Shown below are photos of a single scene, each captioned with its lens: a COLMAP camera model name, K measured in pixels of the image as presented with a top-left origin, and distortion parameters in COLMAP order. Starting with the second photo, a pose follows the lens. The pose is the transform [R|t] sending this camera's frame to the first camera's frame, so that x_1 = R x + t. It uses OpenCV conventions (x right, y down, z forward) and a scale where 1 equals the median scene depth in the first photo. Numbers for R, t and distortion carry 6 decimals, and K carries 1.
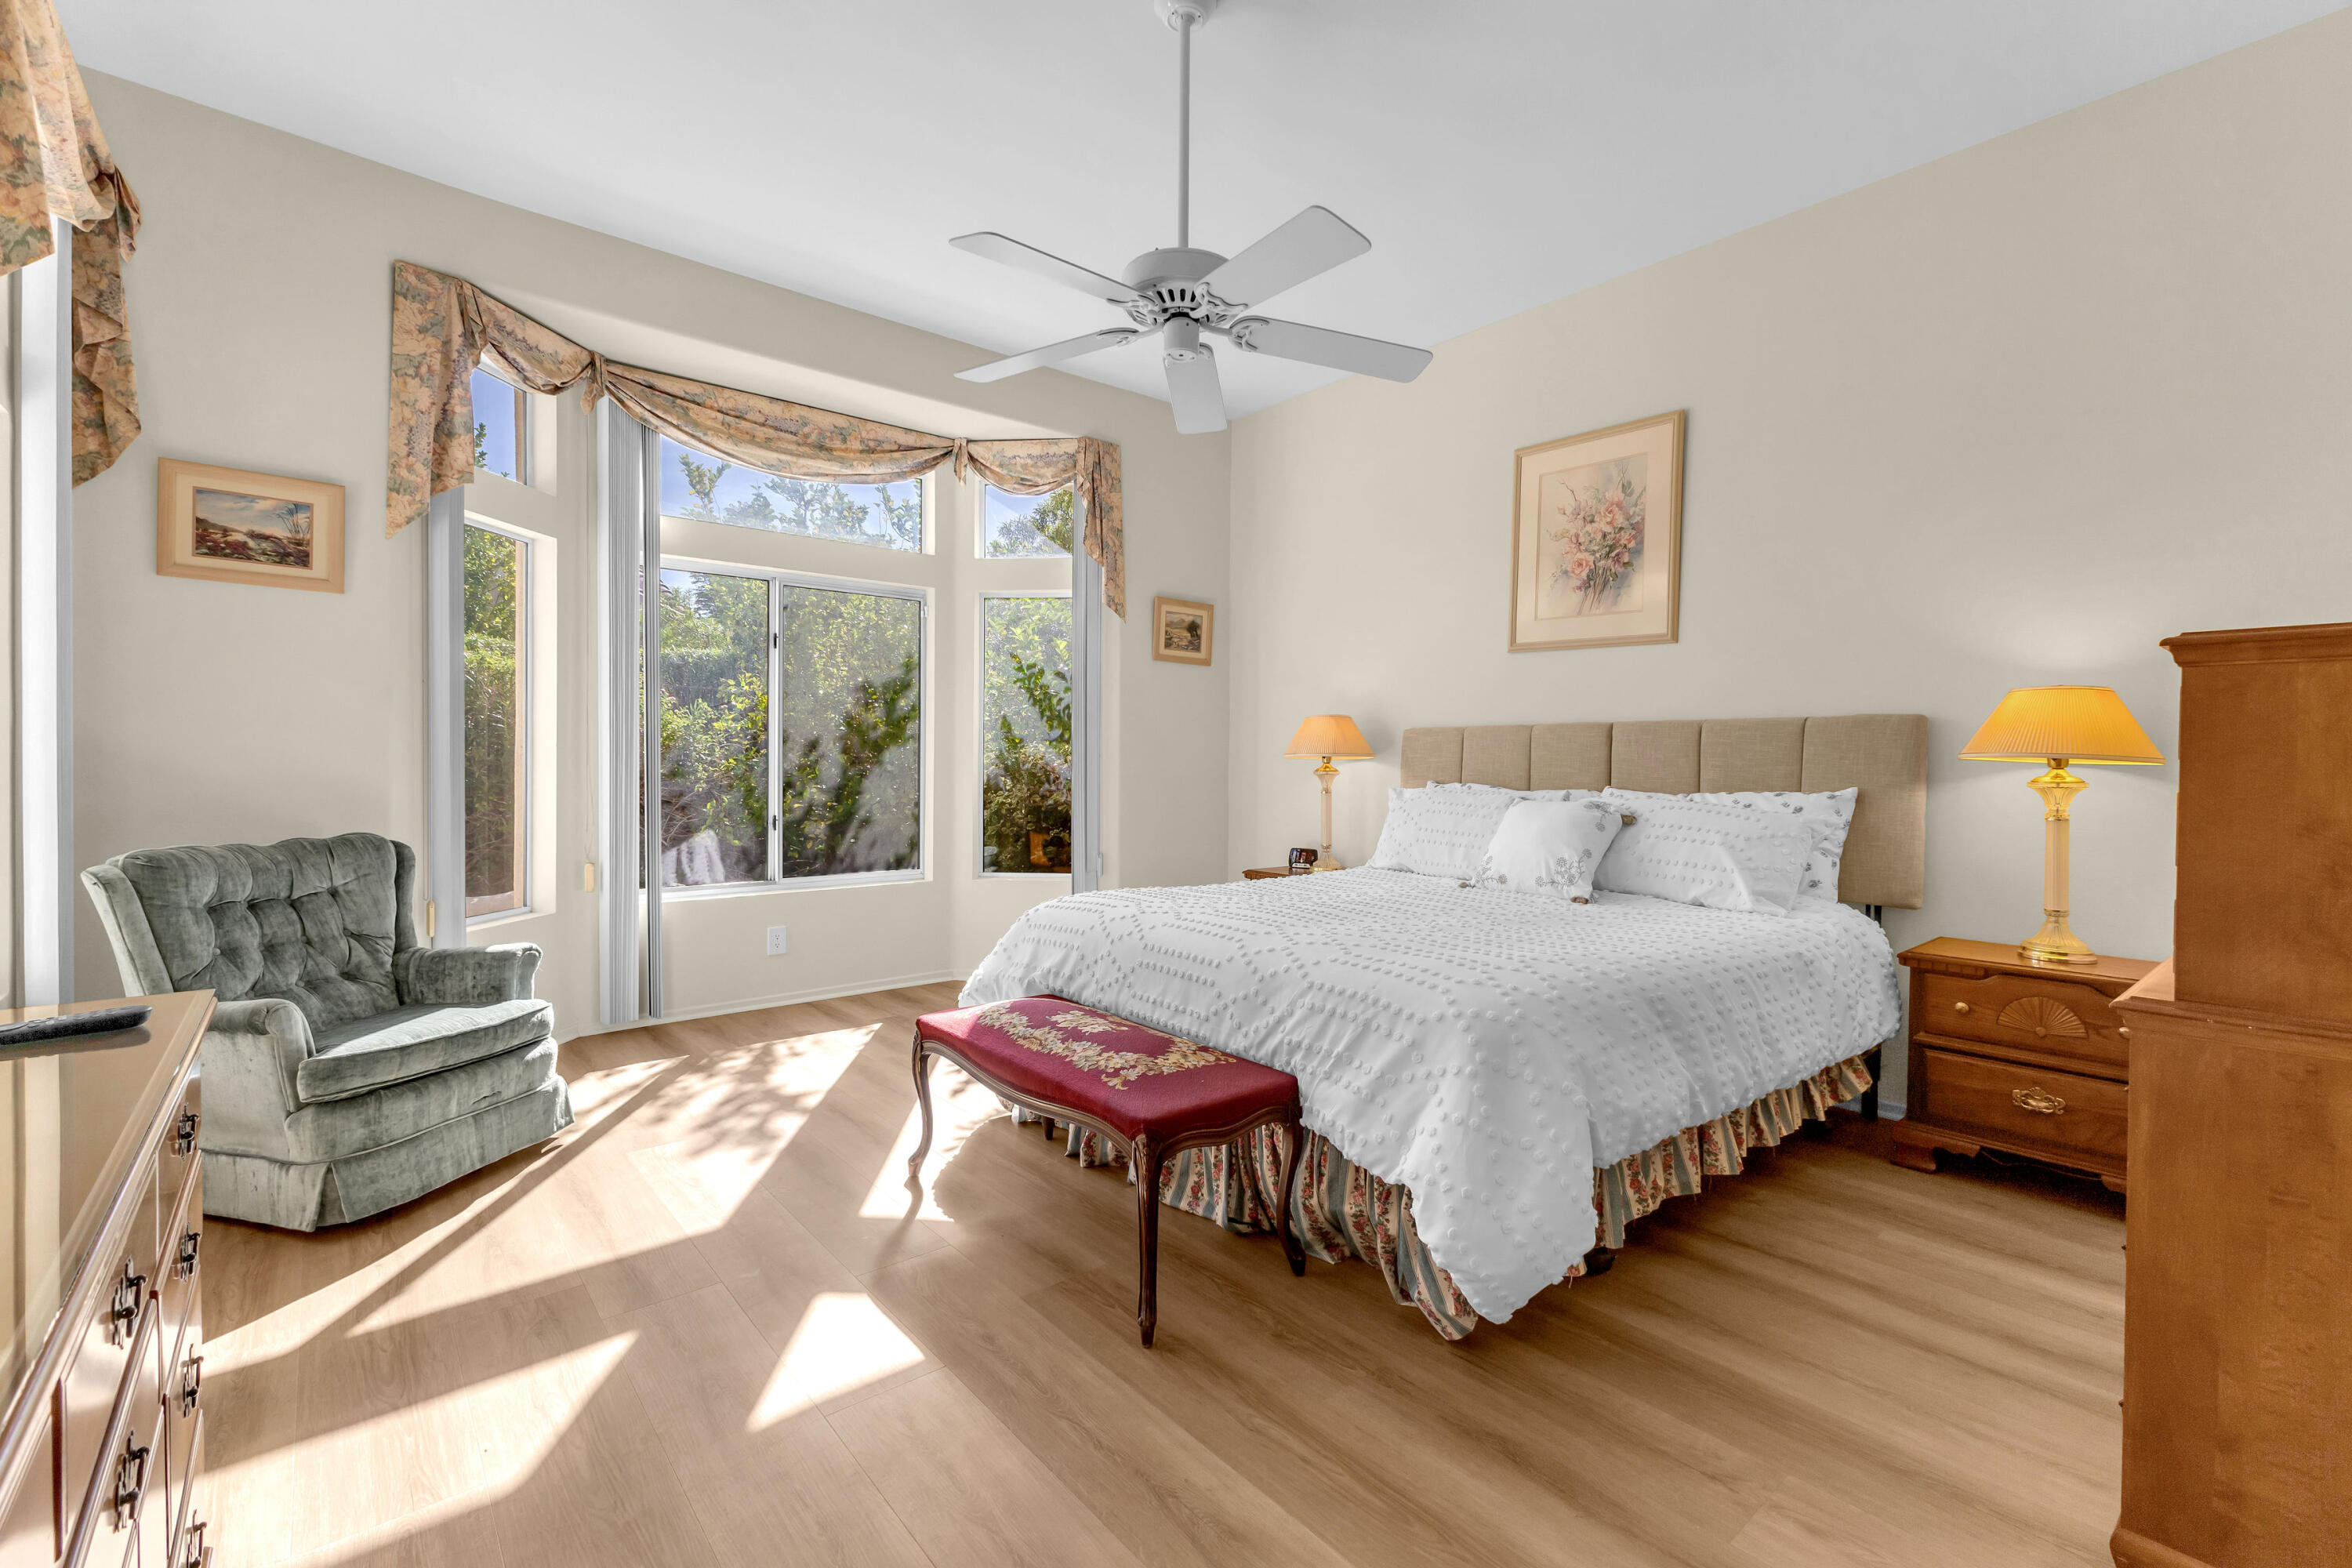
lens RADIAL K [[1008.2, 0, 1185.8], [0, 1008.2, 780.6], [0, 0, 1]] dist [0.011198, -0.003074]
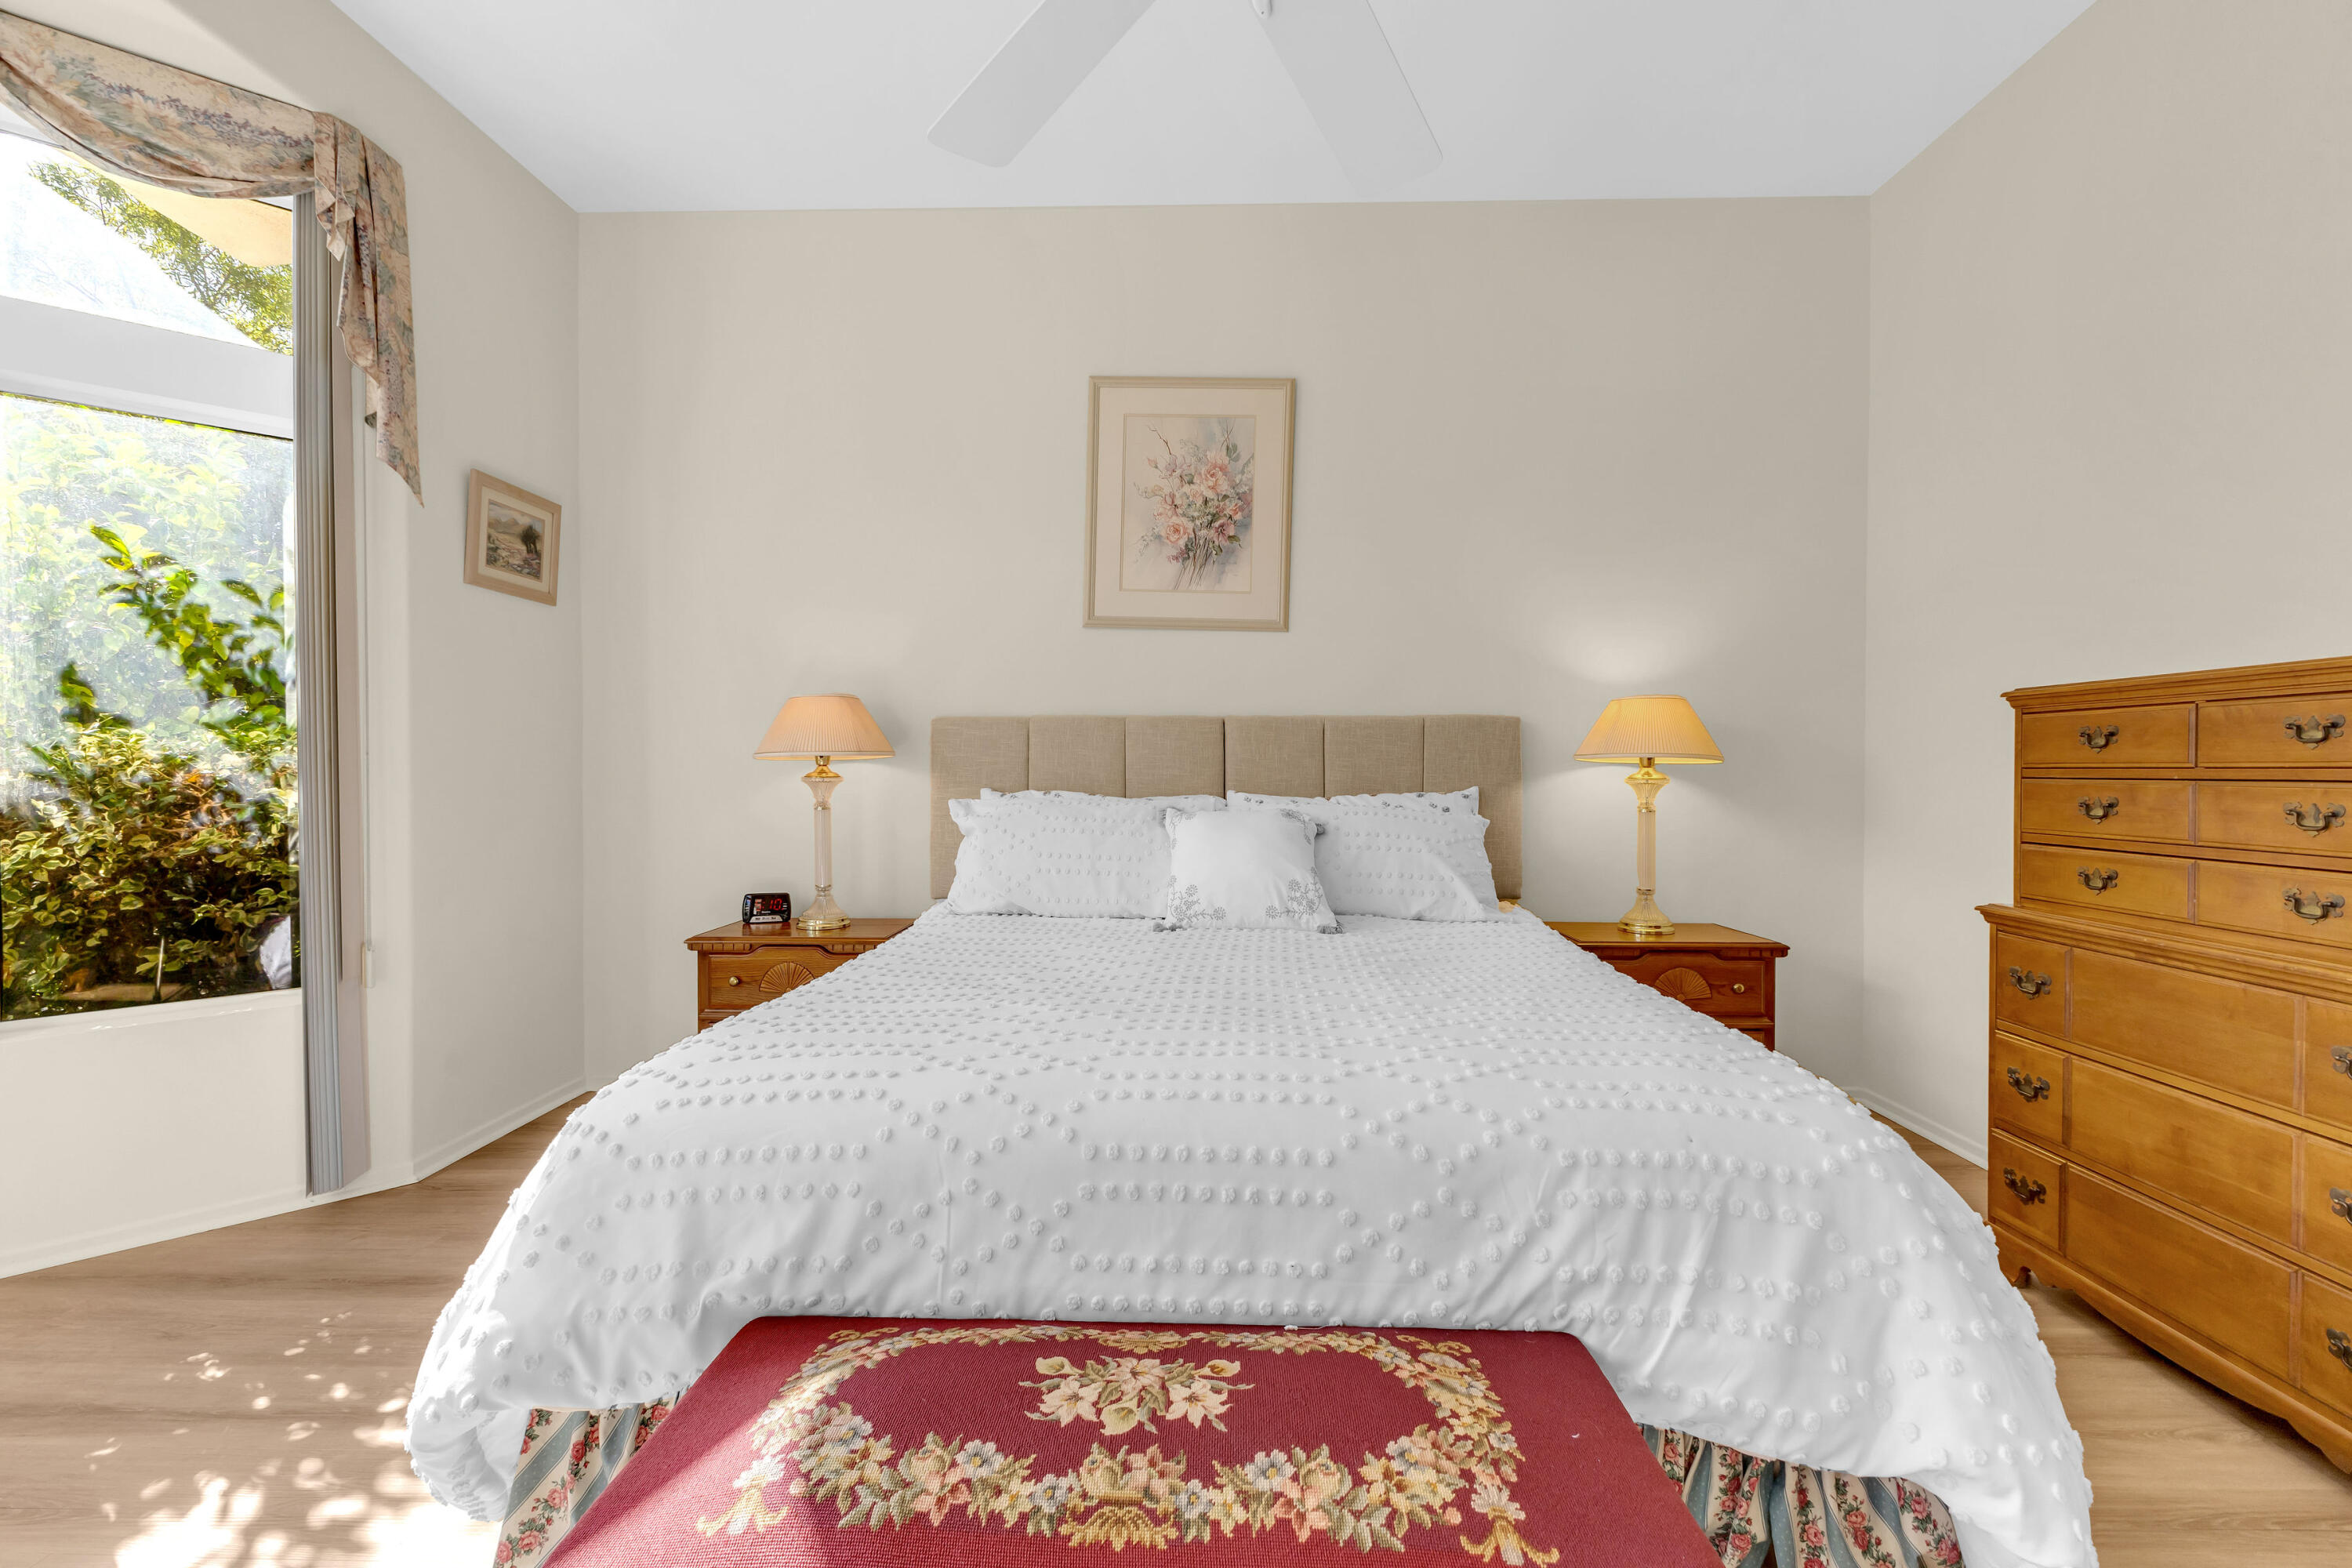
lens RADIAL K [[1008.2, 0, 1179.8], [0, 1008.2, 780.5], [0, 0, 1]] dist [0.011198, -0.003074]
pose [[0.669681, -0.017154, 0.742451, -0.265798], [0.017210, 0.999823, 0.007577, -0.010787], [-0.742450, 0.007703, 0.669858, 0.472723]]
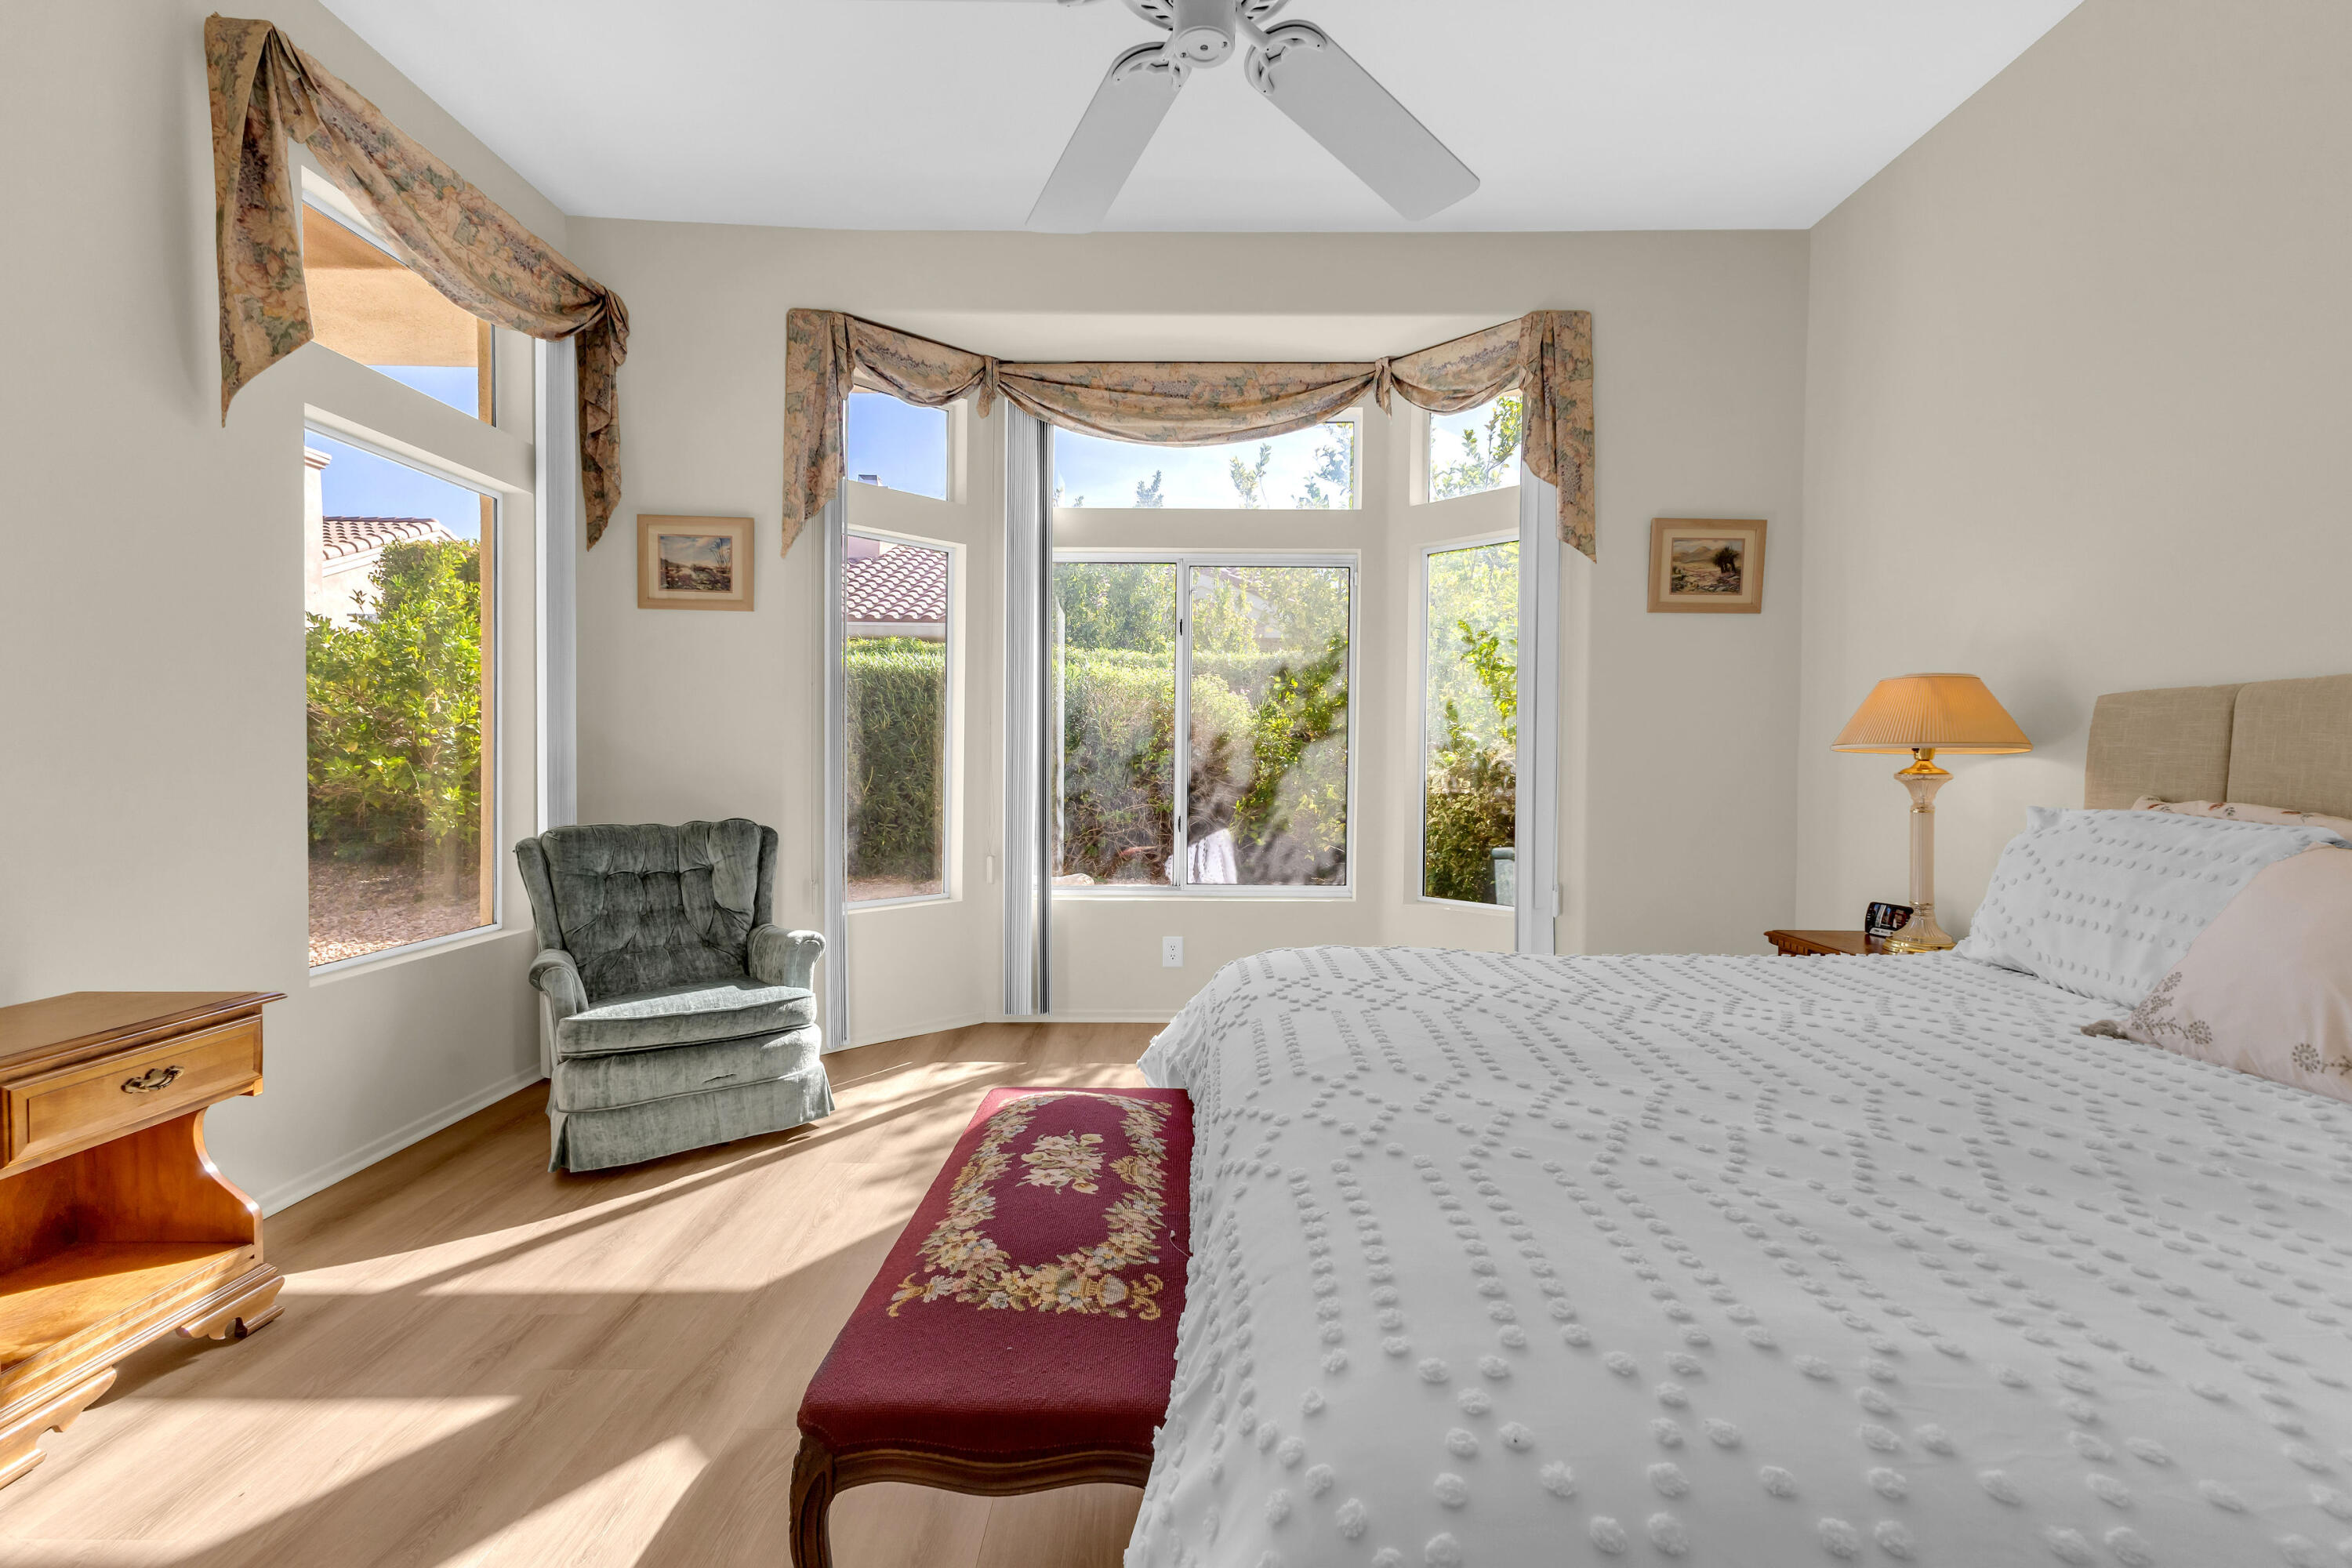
lens RADIAL K [[1008.2, 0, 1183.8], [0, 1008.2, 781.7], [0, 0, 1]] dist [0.011198, -0.003074]
pose [[0.763077, 0.014920, -0.646135, 0.247810], [-0.014448, 0.999877, 0.006025, -0.003502], [0.646146, 0.004738, 0.763199, 0.376728]]
